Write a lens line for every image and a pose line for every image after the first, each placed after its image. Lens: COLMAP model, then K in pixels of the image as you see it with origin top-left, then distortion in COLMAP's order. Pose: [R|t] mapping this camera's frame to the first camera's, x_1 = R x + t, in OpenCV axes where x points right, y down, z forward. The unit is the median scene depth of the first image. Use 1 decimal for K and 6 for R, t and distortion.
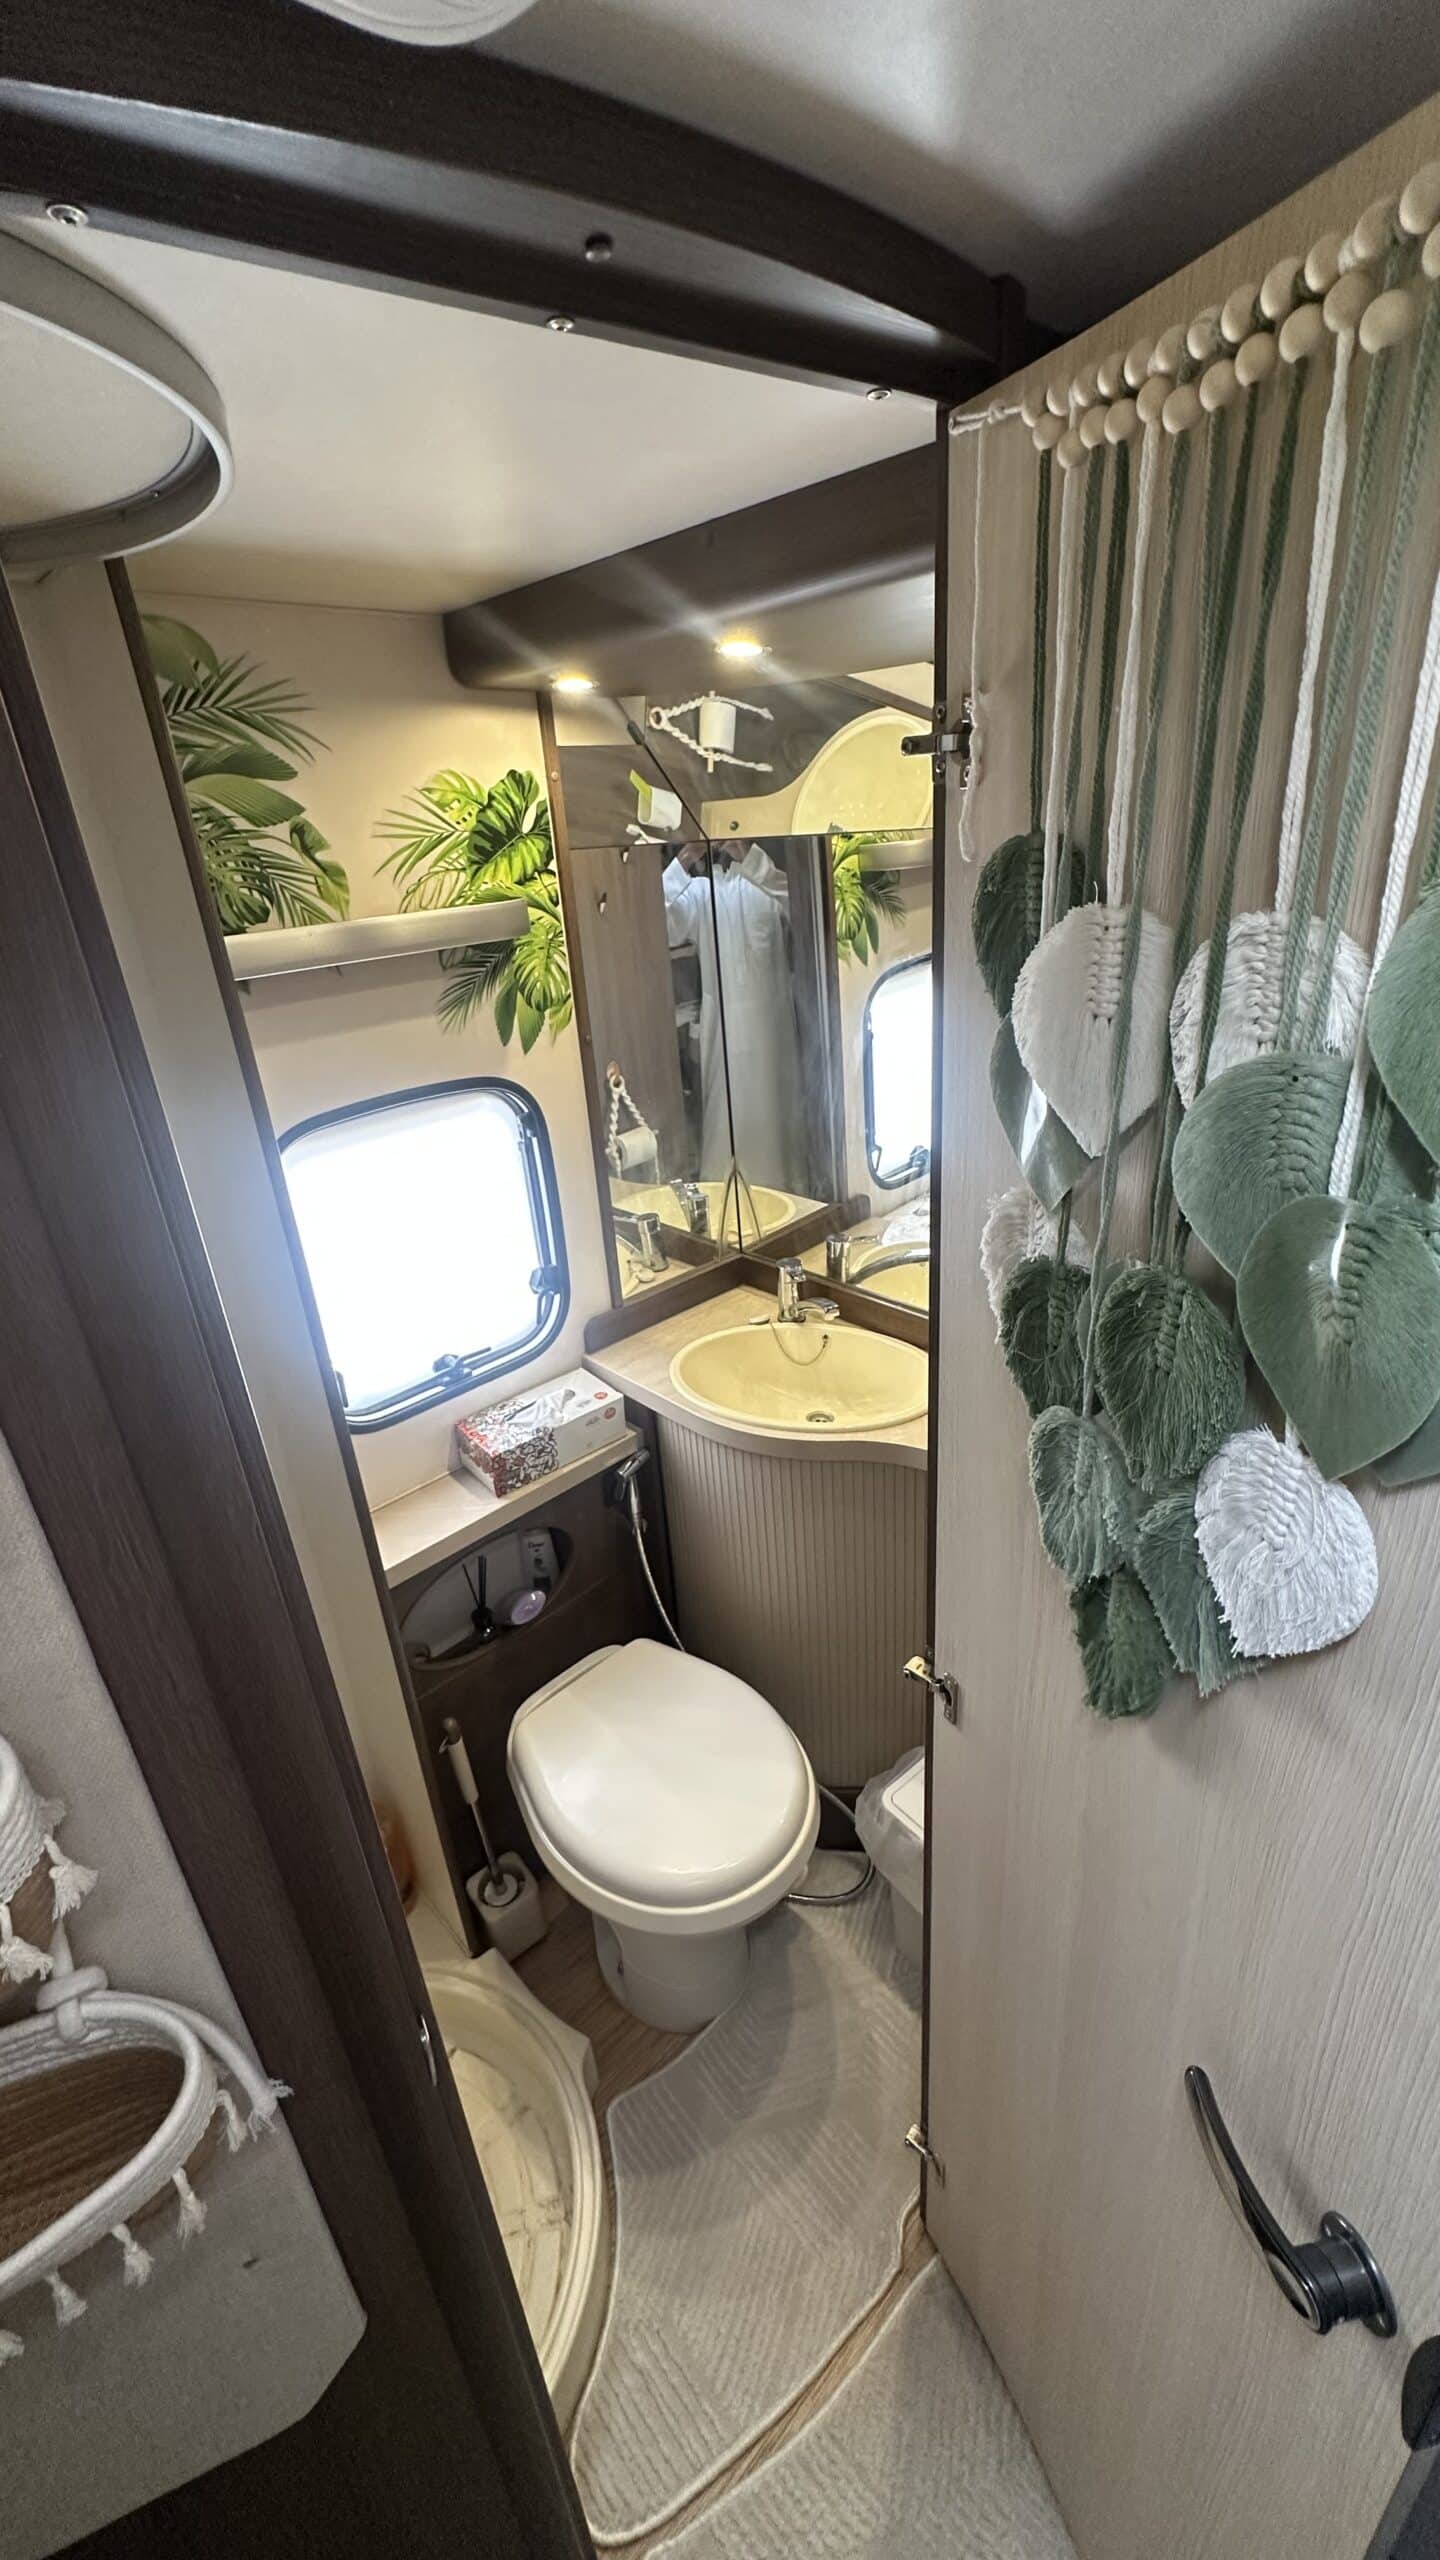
lens RADIAL K [[1023.2, 0, 717.5], [0, 1023.2, 1279.4], [0, 0, 1]] dist [-0.005272, 0.000414]
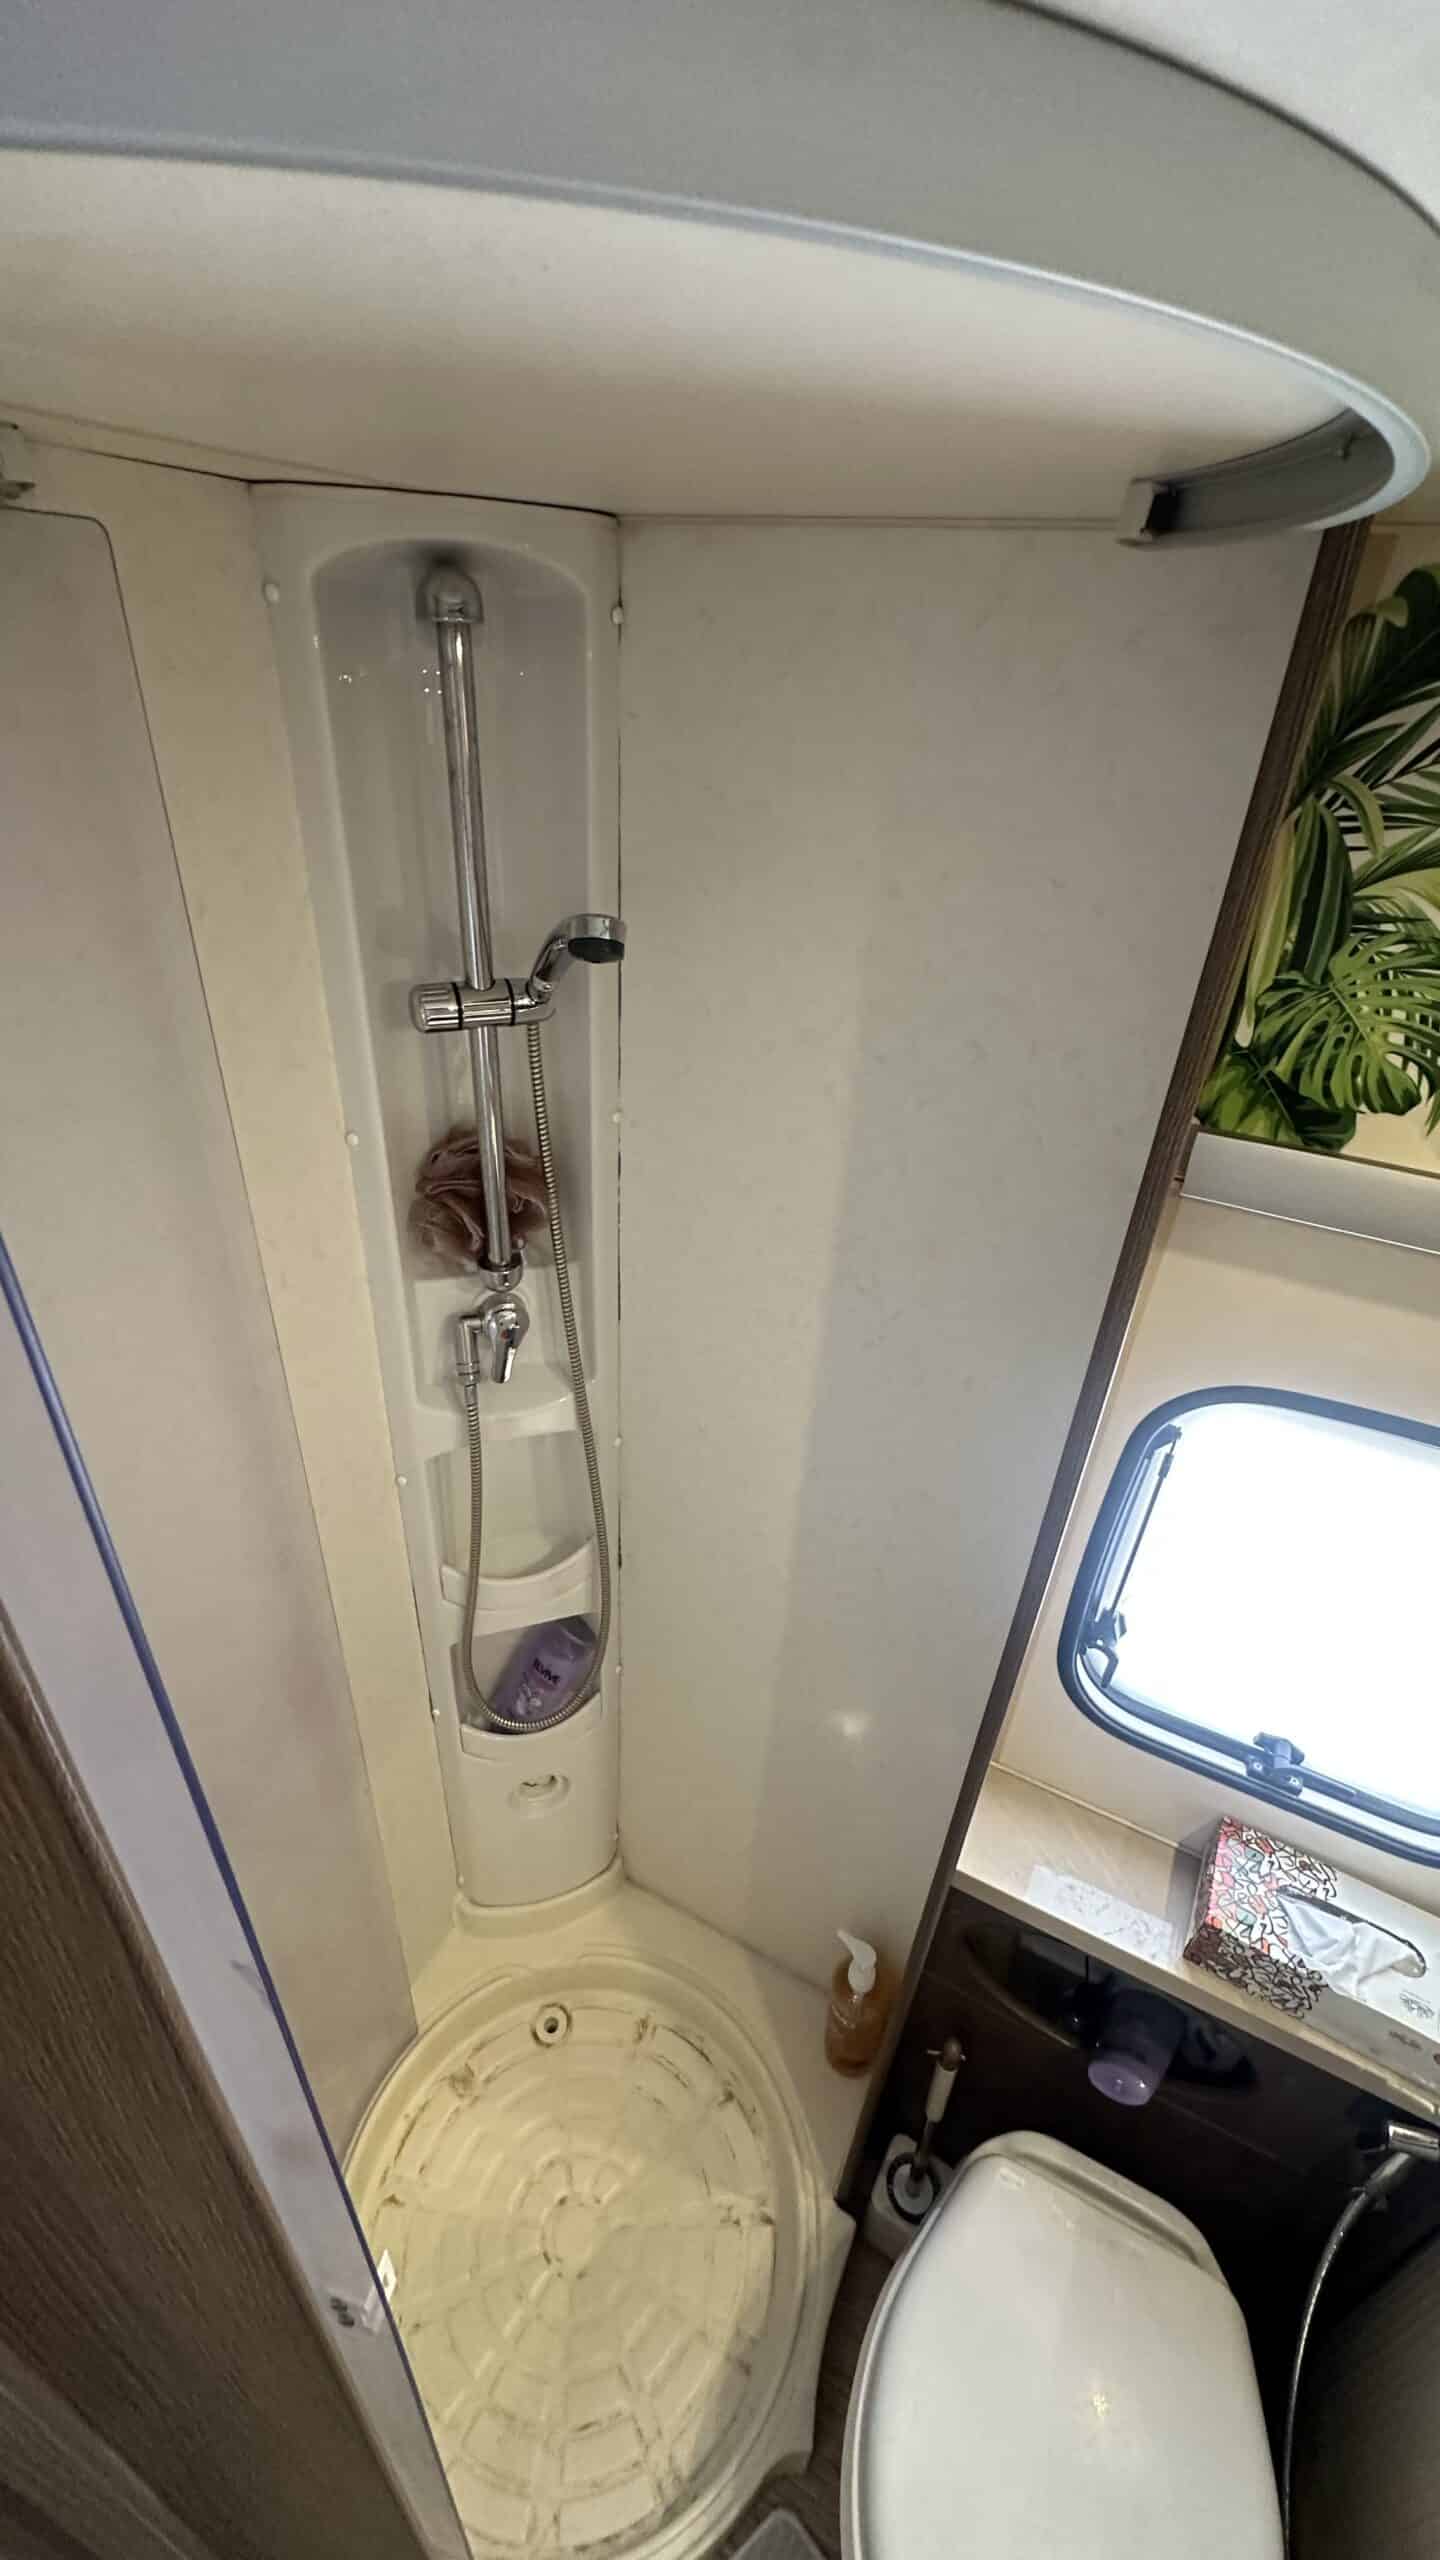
lens RADIAL K [[1023.2, 0, 717.5], [0, 1023.2, 1279.4], [0, 0, 1]] dist [-0.005272, 0.000414]
pose [[0.328992, 0.564030, -0.757387, -0.065541], [-0.455623, 0.797314, 0.395851, -0.276752], [0.827147, 0.214851, 0.519295, 0.335569]]
